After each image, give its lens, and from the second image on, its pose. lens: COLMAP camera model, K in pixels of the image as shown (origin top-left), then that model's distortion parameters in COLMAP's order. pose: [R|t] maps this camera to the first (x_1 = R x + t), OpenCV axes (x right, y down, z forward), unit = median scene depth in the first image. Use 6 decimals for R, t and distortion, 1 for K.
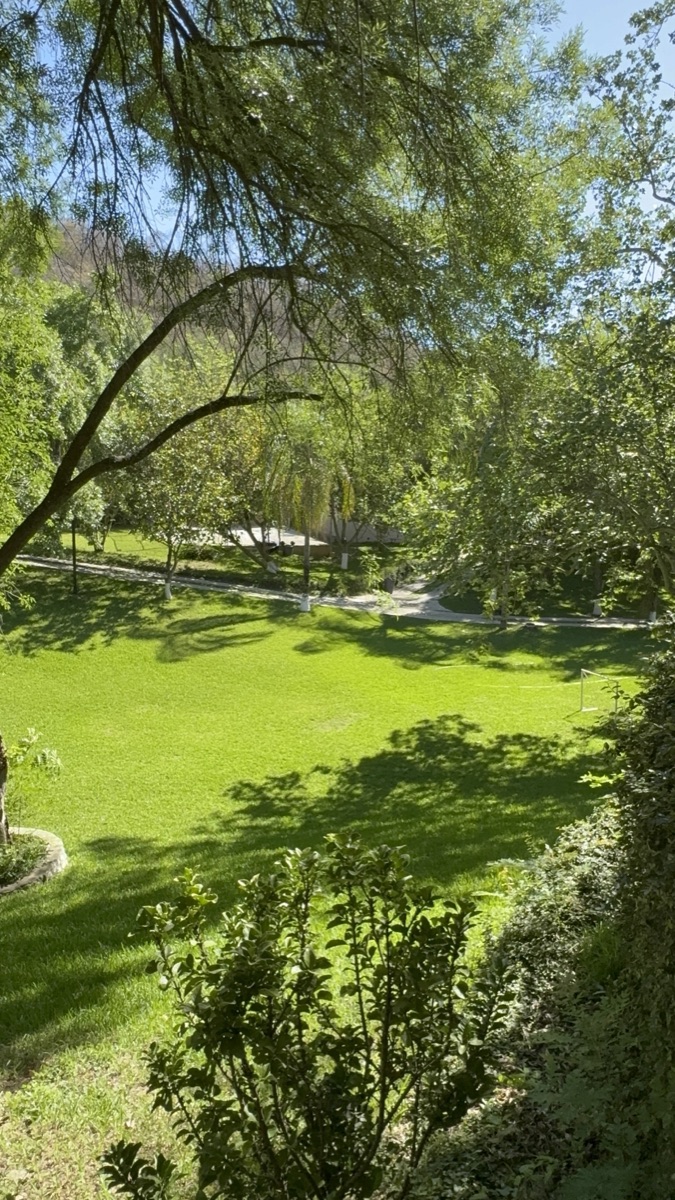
lens RADIAL K [[850.9, 0, 341.5], [0, 850.9, 603.9], [0, 0, 1]] dist [-0.004441, 0.006208]
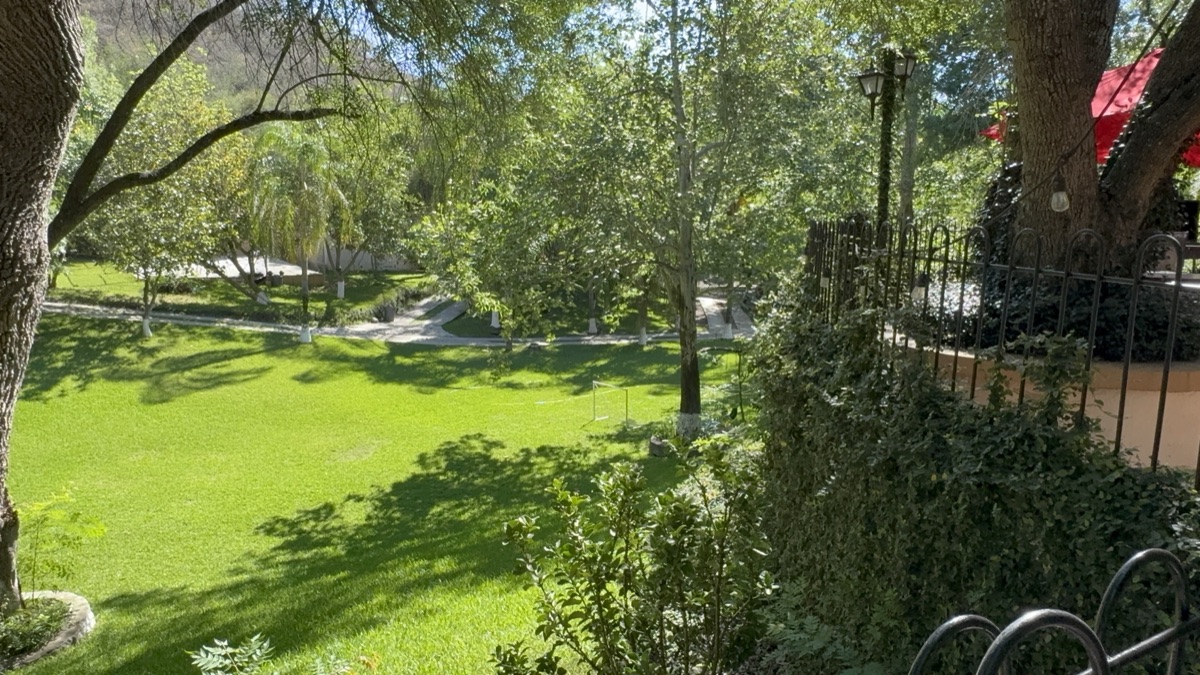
lens RADIAL K [[850.9, 0, 601.2], [0, 850.9, 344.4], [0, 0, 1]] dist [-0.004441, 0.006208]
pose [[0.947419, -0.052155, 0.315716, -0.040892], [0.047736, 0.998624, 0.021718, 0.007620], [-0.316414, -0.005505, 0.948605, -0.014659]]
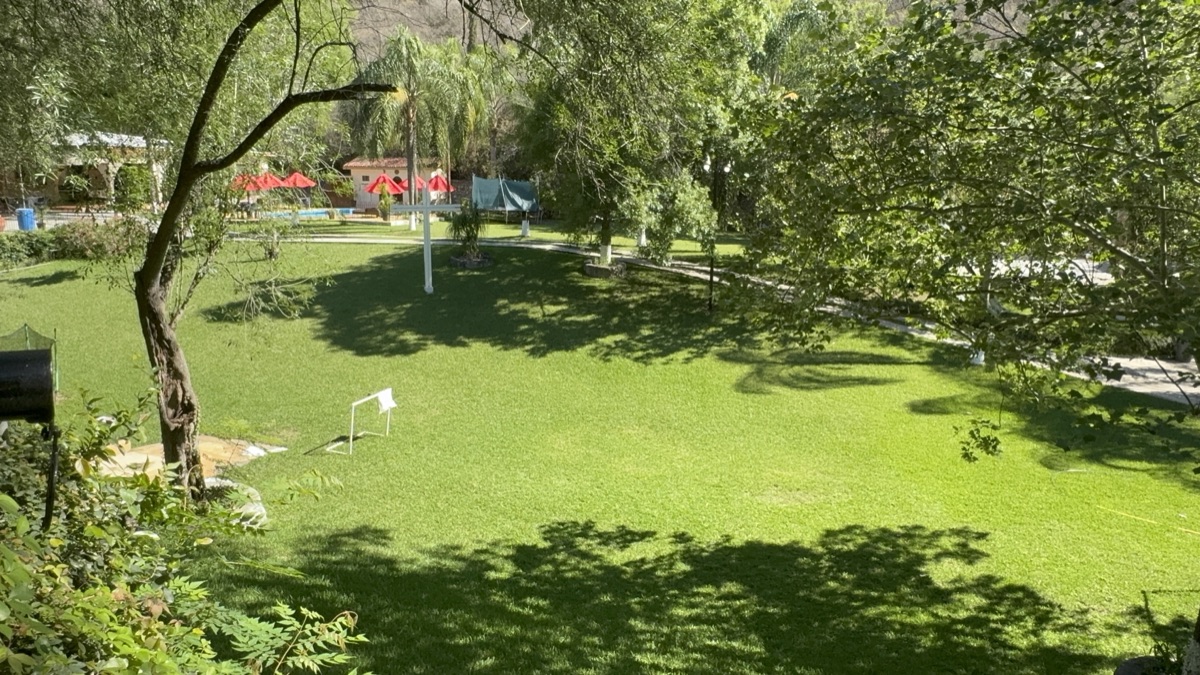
lens RADIAL K [[850.9, 0, 591.2], [0, 850.9, 346.7], [0, 0, 1]] dist [-0.004441, 0.006208]
pose [[0.674184, 0.134861, -0.726146, 0.380488], [-0.115205, 0.990355, 0.076970, -0.034750], [0.729523, 0.031764, 0.683218, 0.271501]]
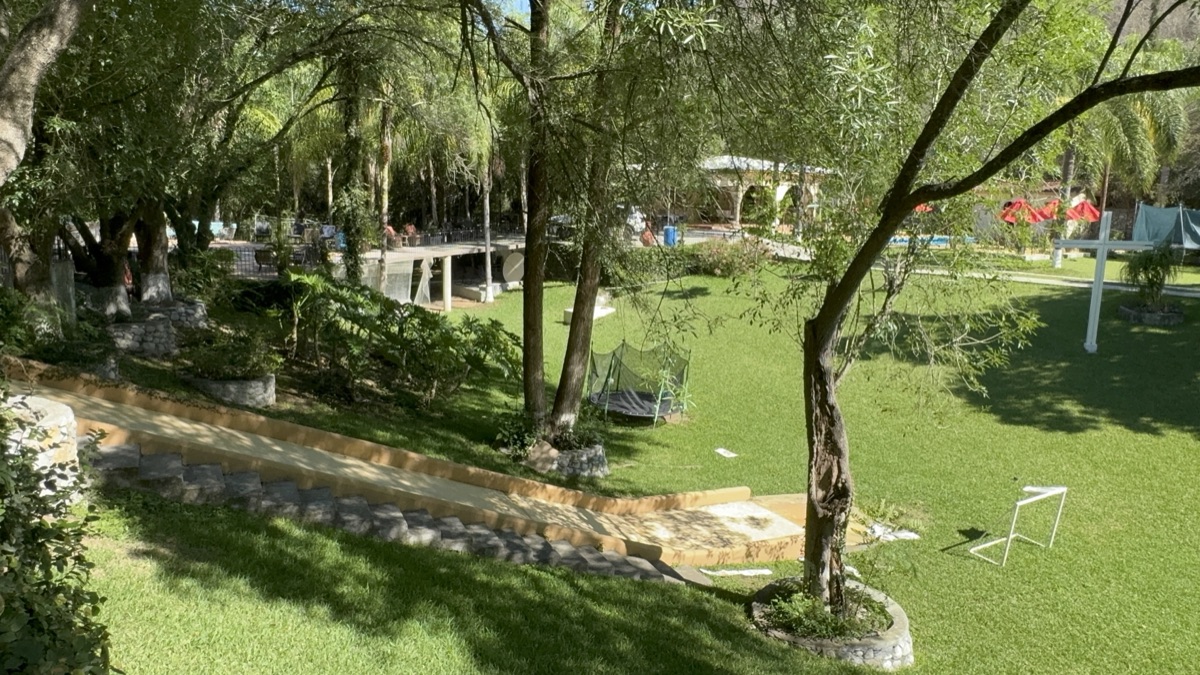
lens RADIAL K [[850.9, 0, 611.1], [0, 850.9, 330.6], [0, 0, 1]] dist [-0.004441, 0.006208]
pose [[0.099189, 0.148203, -0.983970, 0.219877], [-0.178886, 0.975392, 0.128879, -0.039516], [0.978857, 0.163235, 0.123260, 0.274834]]
